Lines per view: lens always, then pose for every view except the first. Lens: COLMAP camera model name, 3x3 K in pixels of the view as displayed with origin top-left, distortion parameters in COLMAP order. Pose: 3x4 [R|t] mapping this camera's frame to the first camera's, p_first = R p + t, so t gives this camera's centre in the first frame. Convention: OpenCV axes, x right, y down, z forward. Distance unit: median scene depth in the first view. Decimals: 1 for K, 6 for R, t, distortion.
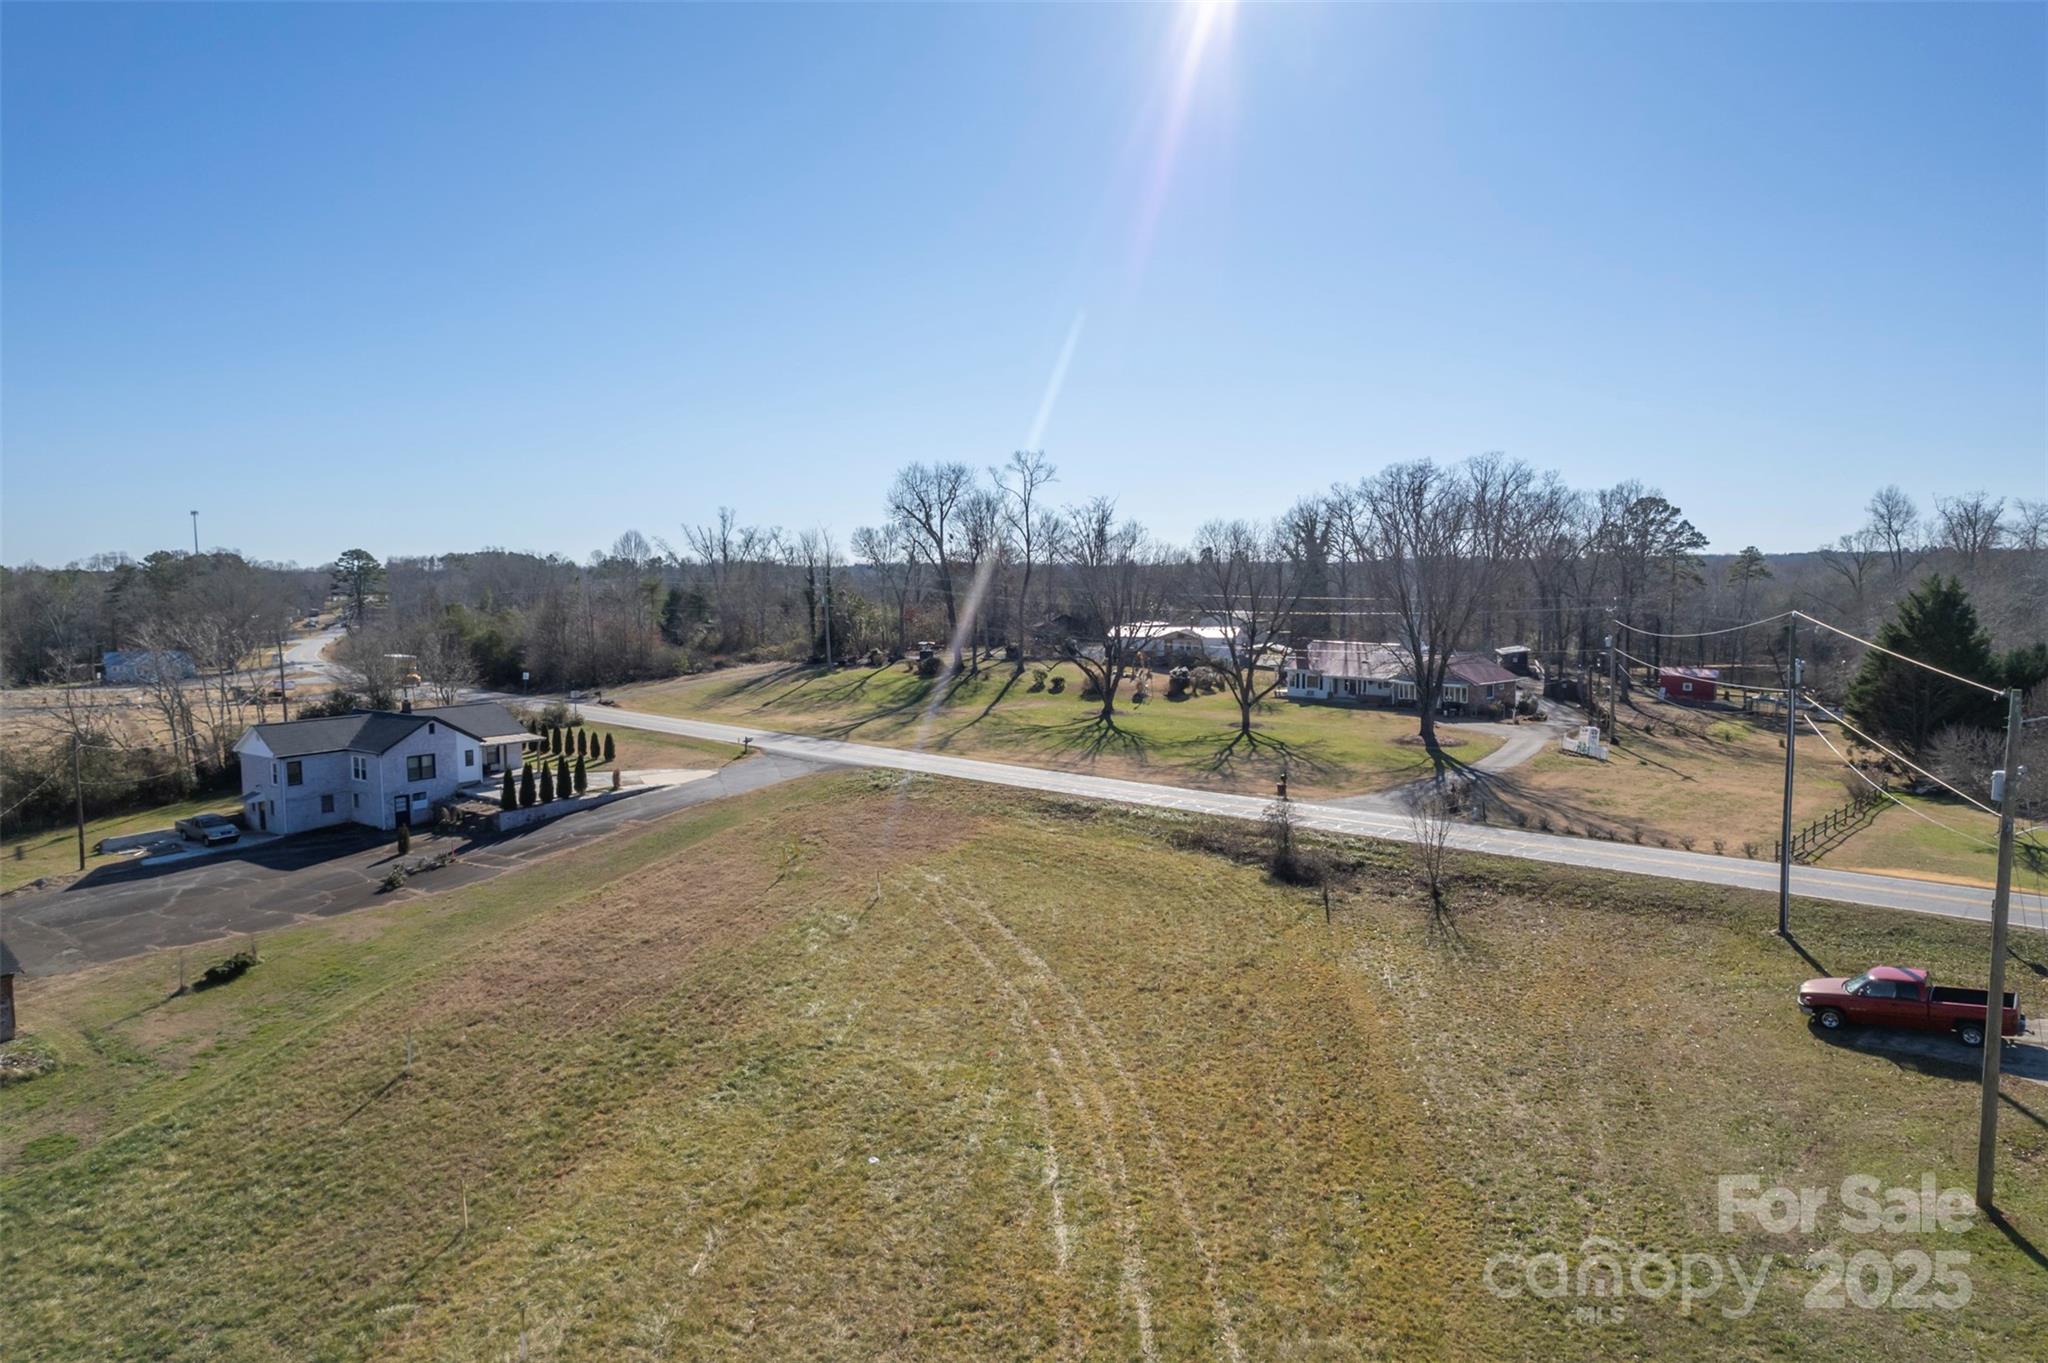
lens RADIAL K [[1308.1, 0, 1026.4], [0, 1308.1, 678.0], [0, 0, 1]] dist [-0.060493, 0.063583]
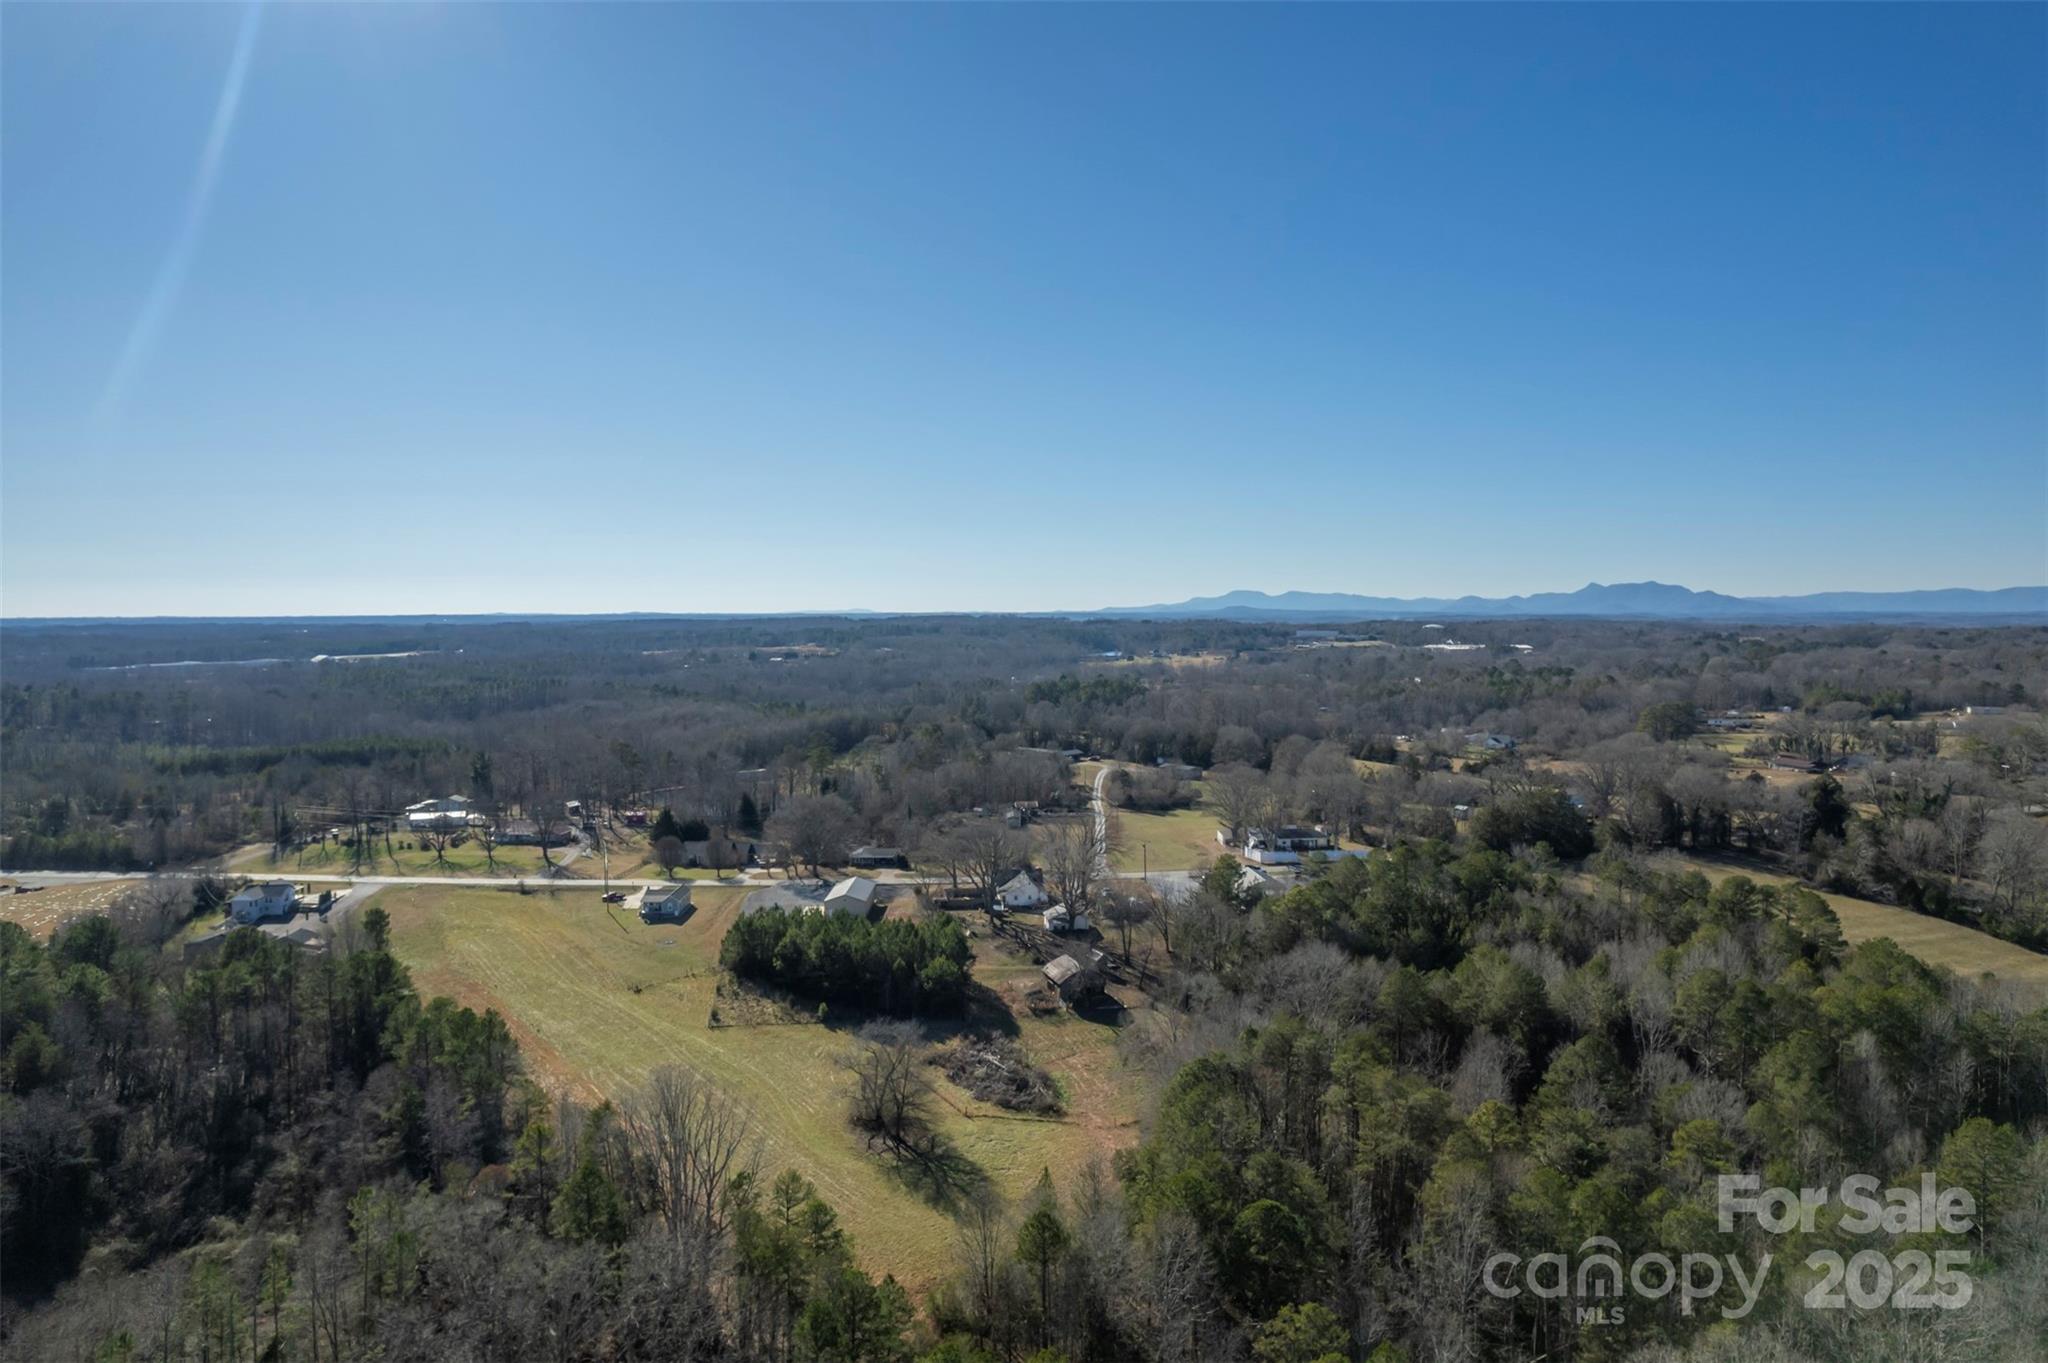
lens RADIAL K [[1312.3, 0, 1024.5], [0, 1312.3, 673.5], [0, 0, 1]] dist [-0.060163, 0.059220]
pose [[0.780874, -0.030309, 0.623953, -0.995079], [0.052656, 0.998461, -0.017398, -0.363972], [-0.622465, 0.046441, 0.781269, -2.982778]]
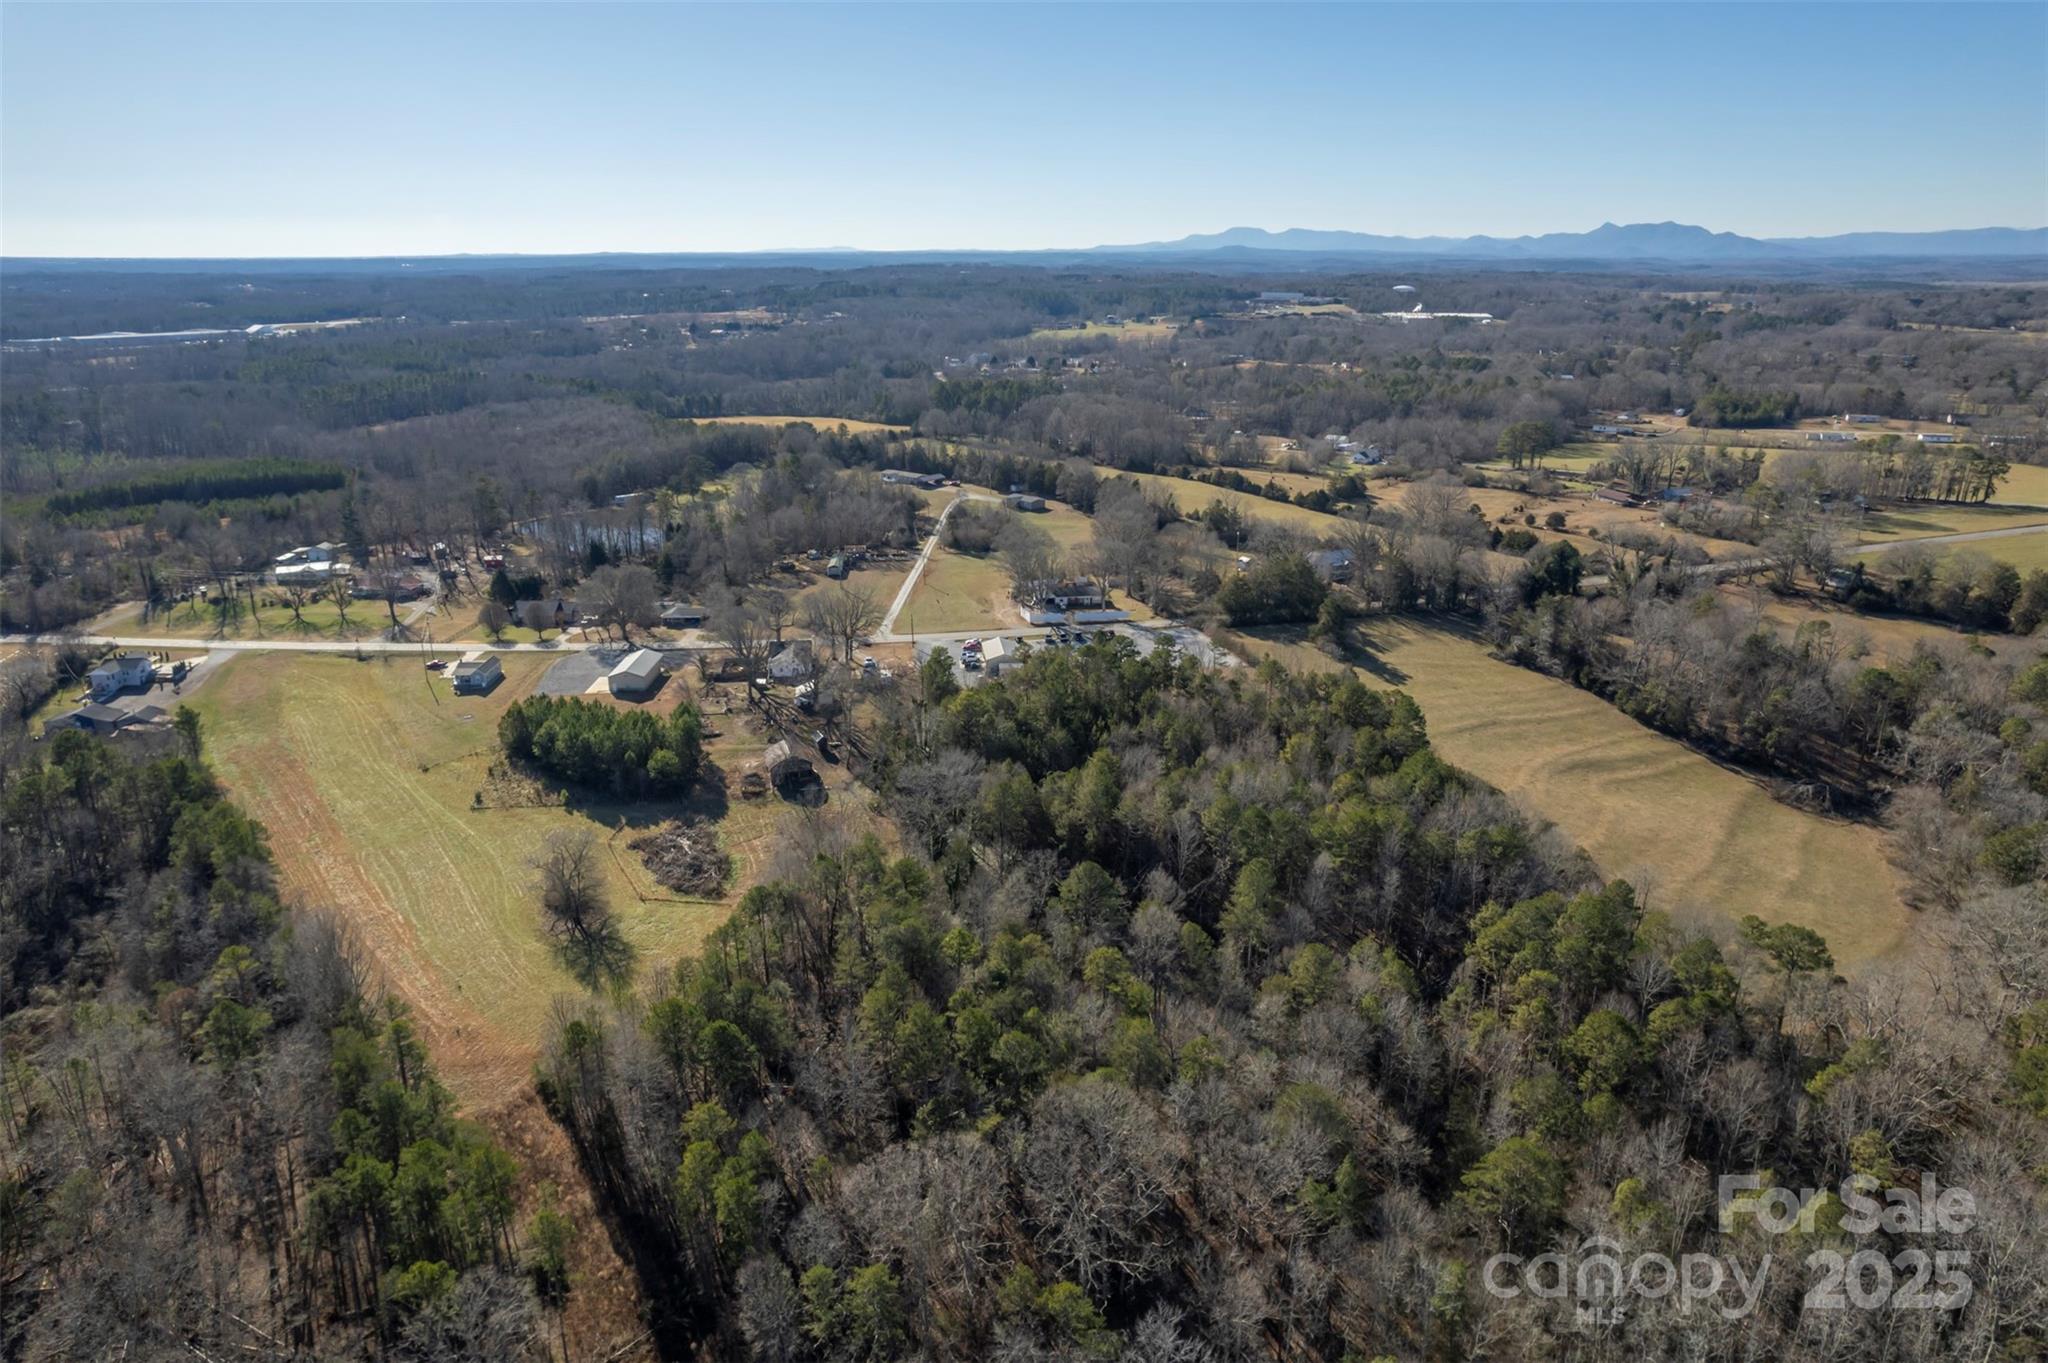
lens RADIAL K [[1308.1, 0, 1026.4], [0, 1308.1, 678.0], [0, 0, 1]] dist [-0.060493, 0.063583]
pose [[0.776072, -0.197195, 0.599021, -0.670016], [0.051584, 0.966522, 0.251344, -0.735377], [-0.628531, -0.164161, 0.760263, -3.644197]]
